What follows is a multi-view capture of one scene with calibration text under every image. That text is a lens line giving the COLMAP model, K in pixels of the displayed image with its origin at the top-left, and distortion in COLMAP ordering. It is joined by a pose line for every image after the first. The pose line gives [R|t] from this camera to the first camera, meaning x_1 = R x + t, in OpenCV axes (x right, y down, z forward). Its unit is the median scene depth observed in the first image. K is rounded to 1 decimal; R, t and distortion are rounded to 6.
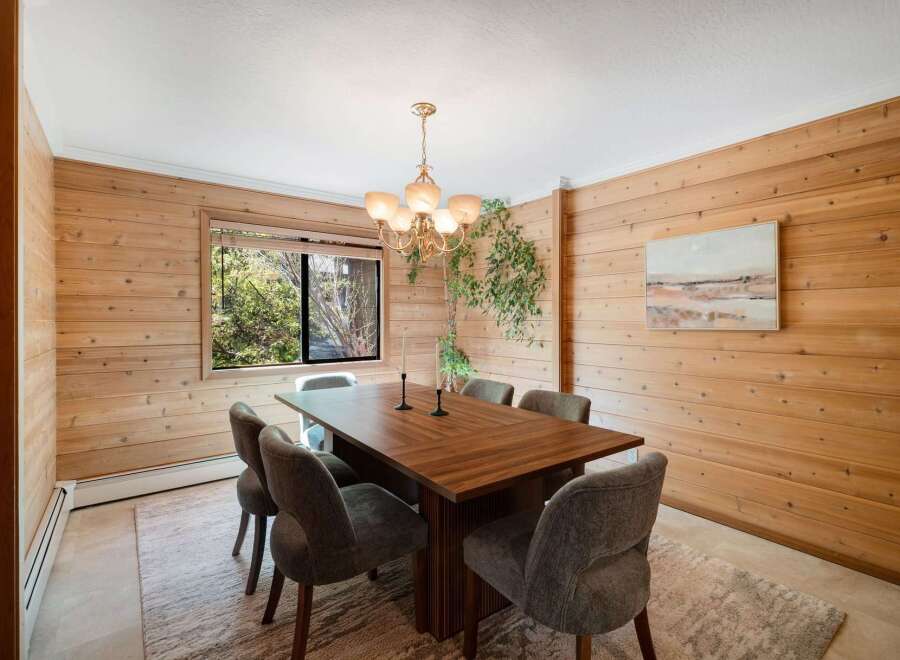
lens RADIAL K [[440.7, 0, 454.5], [0, 440.7, 319.9], [0, 0, 1]] dist [0.001075, 0.001089]
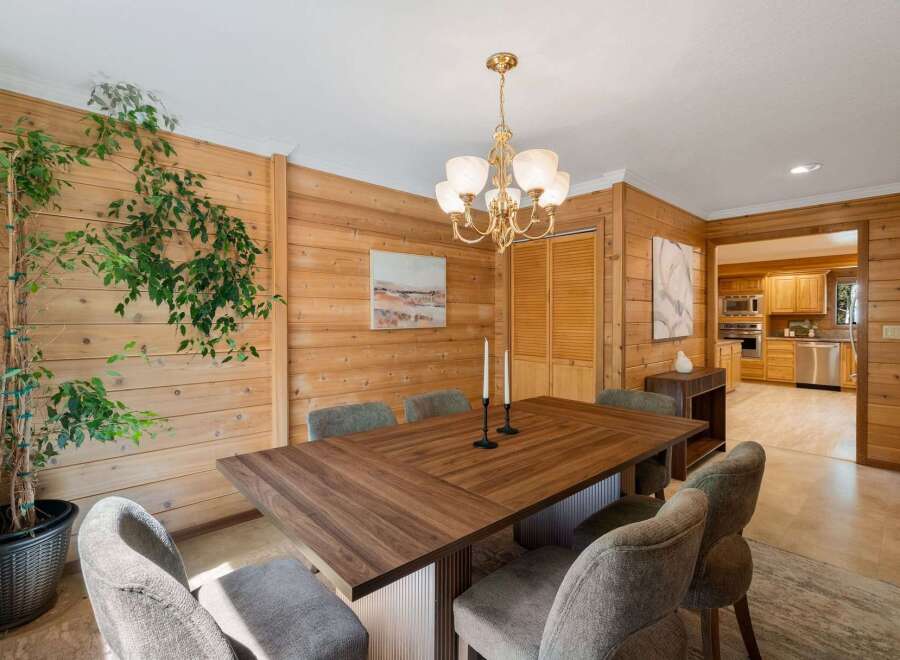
lens RADIAL K [[430.7, 0, 446.5], [0, 430.7, 320.0], [0, 0, 1]] dist [-0.003527, -0.000224]
pose [[-0.094507, -0.001264, 0.995523, -0.698474], [0.005948, 0.999981, 0.001834, -0.004067], [-0.995506, 0.006094, -0.094498, 0.986849]]
